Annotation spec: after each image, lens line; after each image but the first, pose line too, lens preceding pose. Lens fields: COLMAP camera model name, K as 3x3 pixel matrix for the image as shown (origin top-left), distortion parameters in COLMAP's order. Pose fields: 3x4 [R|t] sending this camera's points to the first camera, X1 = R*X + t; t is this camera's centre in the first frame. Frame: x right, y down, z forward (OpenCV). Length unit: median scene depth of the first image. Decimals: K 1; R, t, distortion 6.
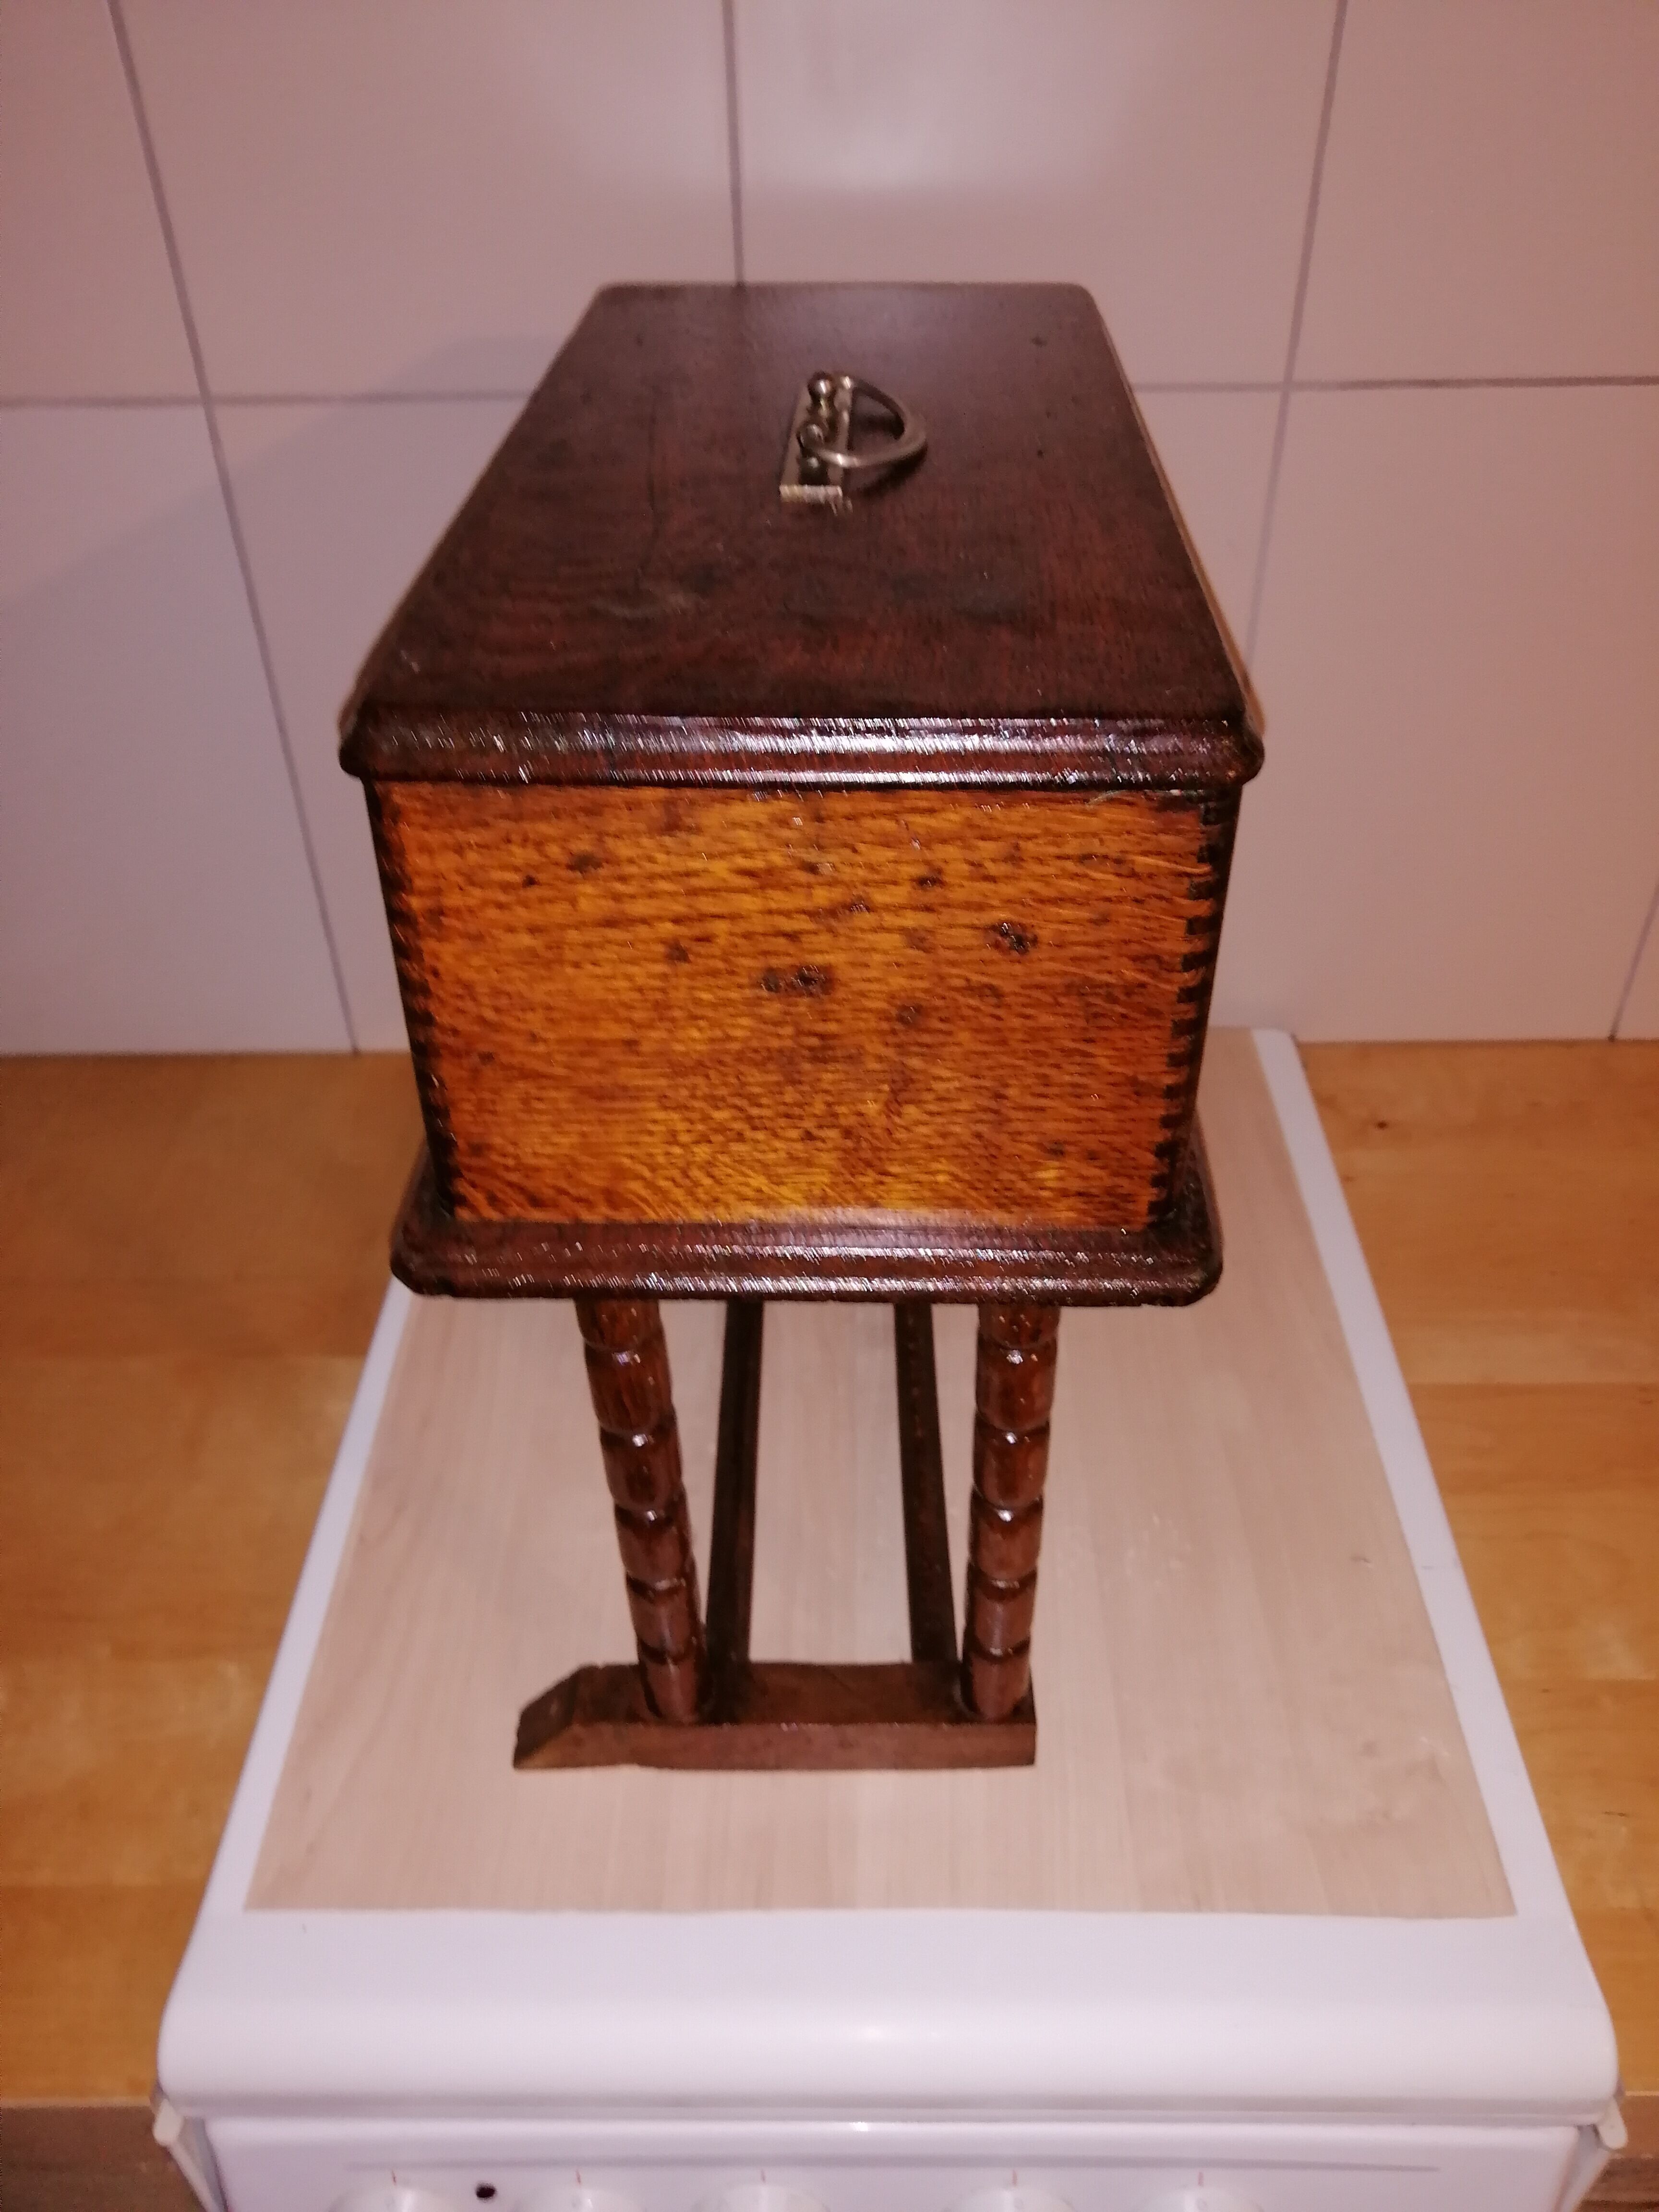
lens RADIAL K [[1738.9, 0, 839.9], [0, 1738.9, 1114.0], [0, 0, 1]] dist [-0.006034, 0.002877]
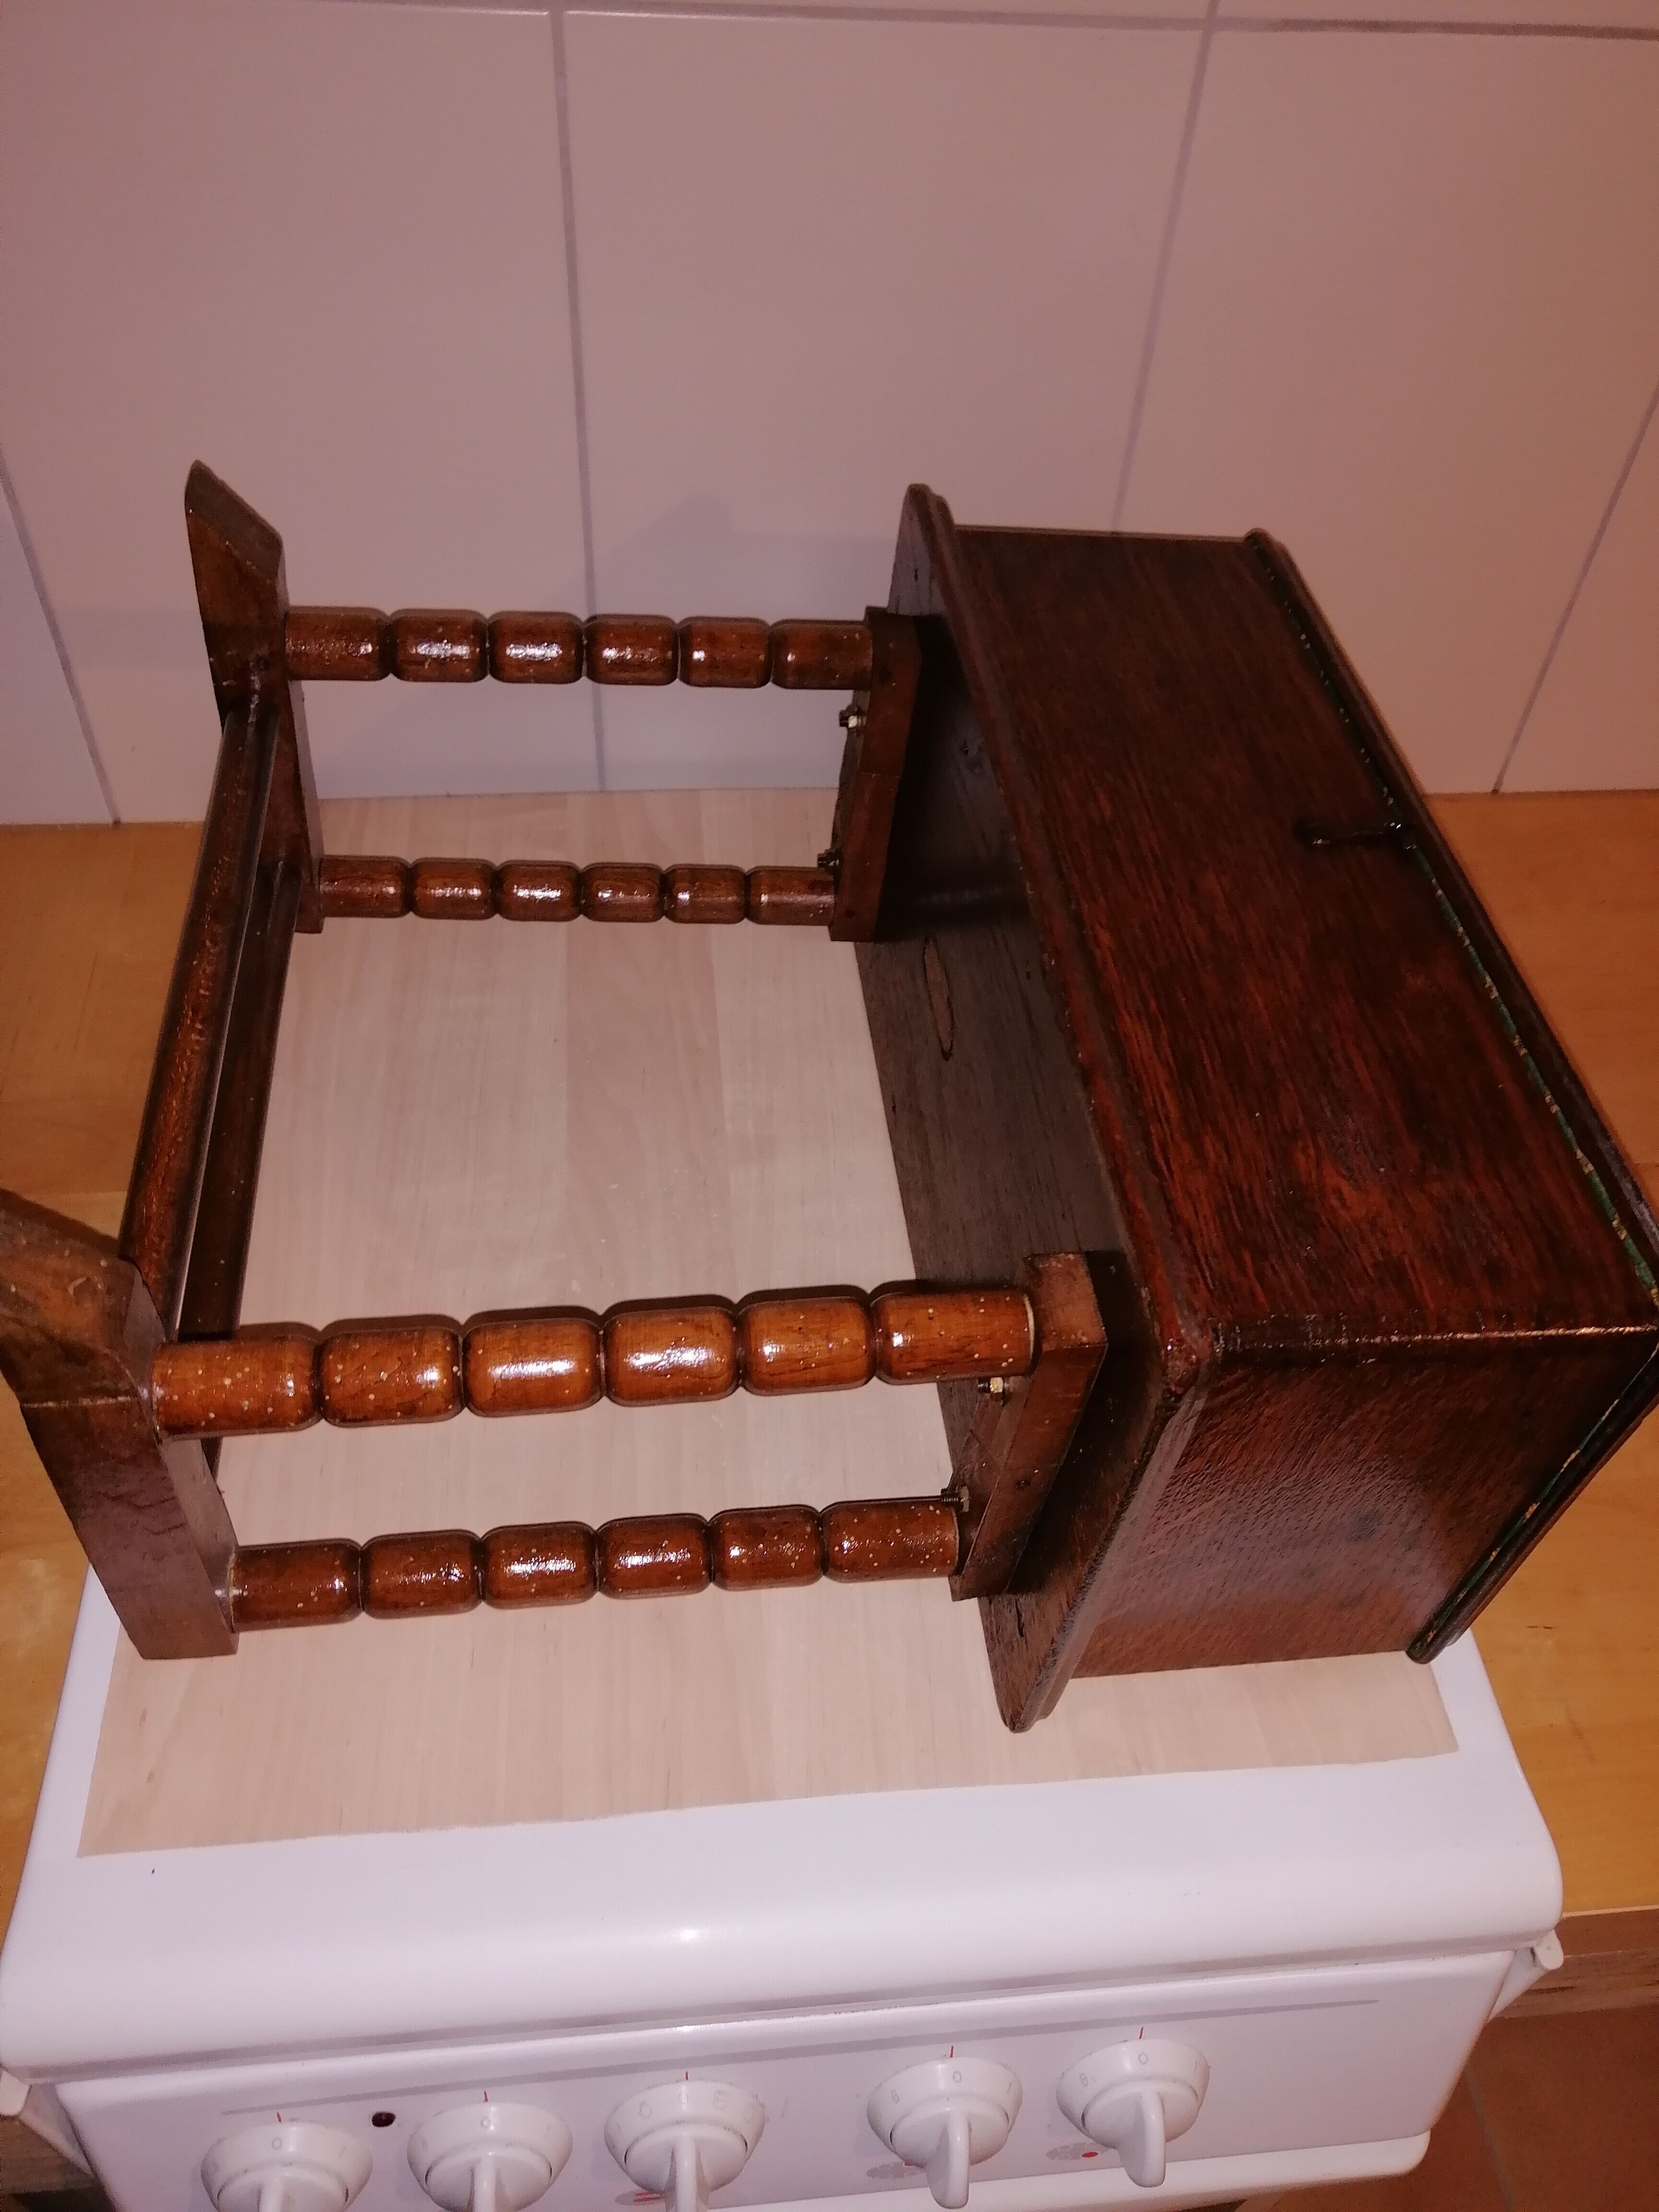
lens RADIAL K [[1698.4, 0, 829.5], [0, 1698.4, 1106.0], [0, 0, 1]] dist [0.004055, 0.004765]
pose [[0.991875, -0.036114, 0.121983, -0.058954], [0.015605, 0.986159, 0.165067, -0.053725], [-0.126256, -0.161822, 0.978710, 0.172484]]
